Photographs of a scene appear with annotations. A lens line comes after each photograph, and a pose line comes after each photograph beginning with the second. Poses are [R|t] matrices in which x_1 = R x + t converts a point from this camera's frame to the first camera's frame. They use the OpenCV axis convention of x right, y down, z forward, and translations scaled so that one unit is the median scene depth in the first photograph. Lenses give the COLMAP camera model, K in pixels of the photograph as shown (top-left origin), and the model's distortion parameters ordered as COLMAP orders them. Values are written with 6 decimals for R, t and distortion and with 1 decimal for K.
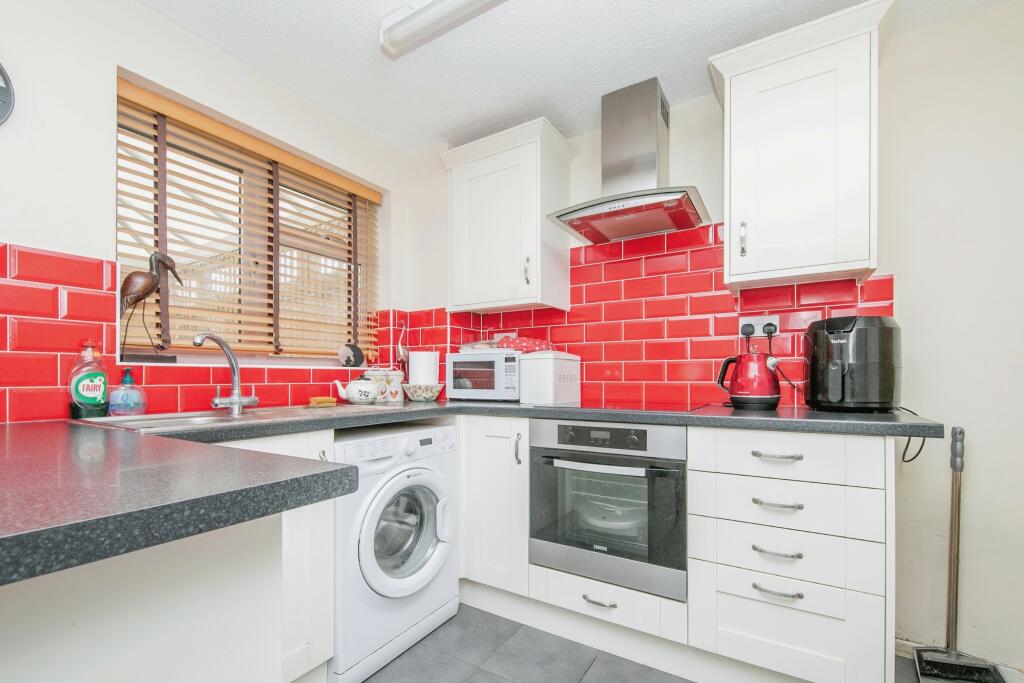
lens RADIAL K [[441.4, 0, 511.3], [0, 441.4, 380.5], [0, 0, 1]] dist [-0.001282, -0.000395]
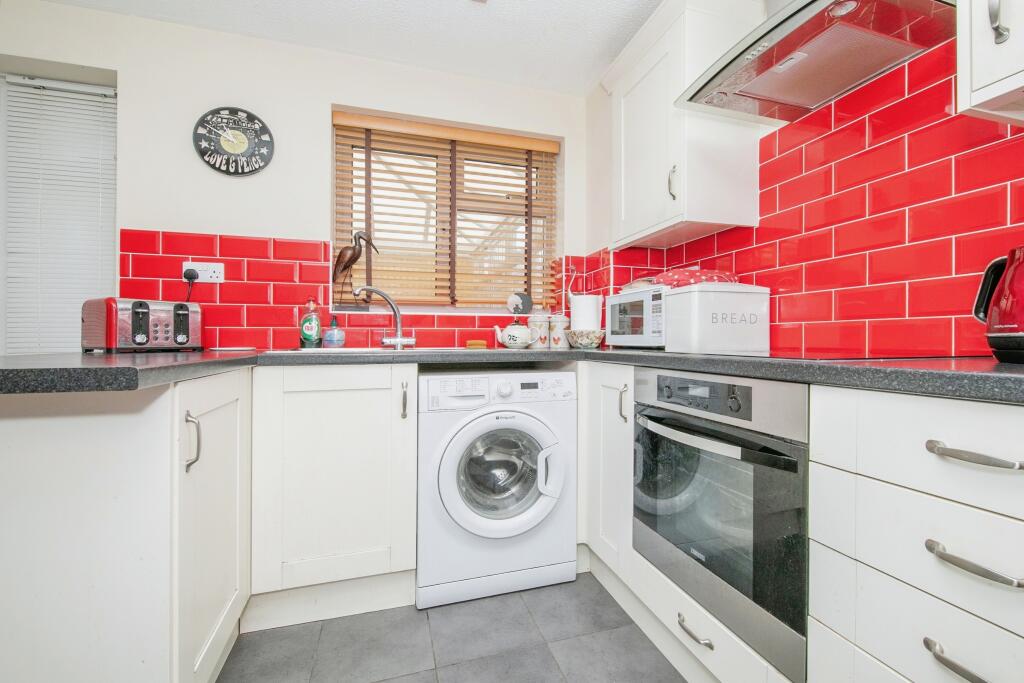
lens RADIAL K [[430.0, 0, 512.0], [0, 430.0, 341.5], [0, 0, 1]] dist [-0.000647, -0.000197]
pose [[0.753861, 0.005414, -0.657012, 0.326899], [-0.004219, 0.999985, 0.003399, 0.034003], [0.657021, 0.000209, 0.753873, 0.231326]]
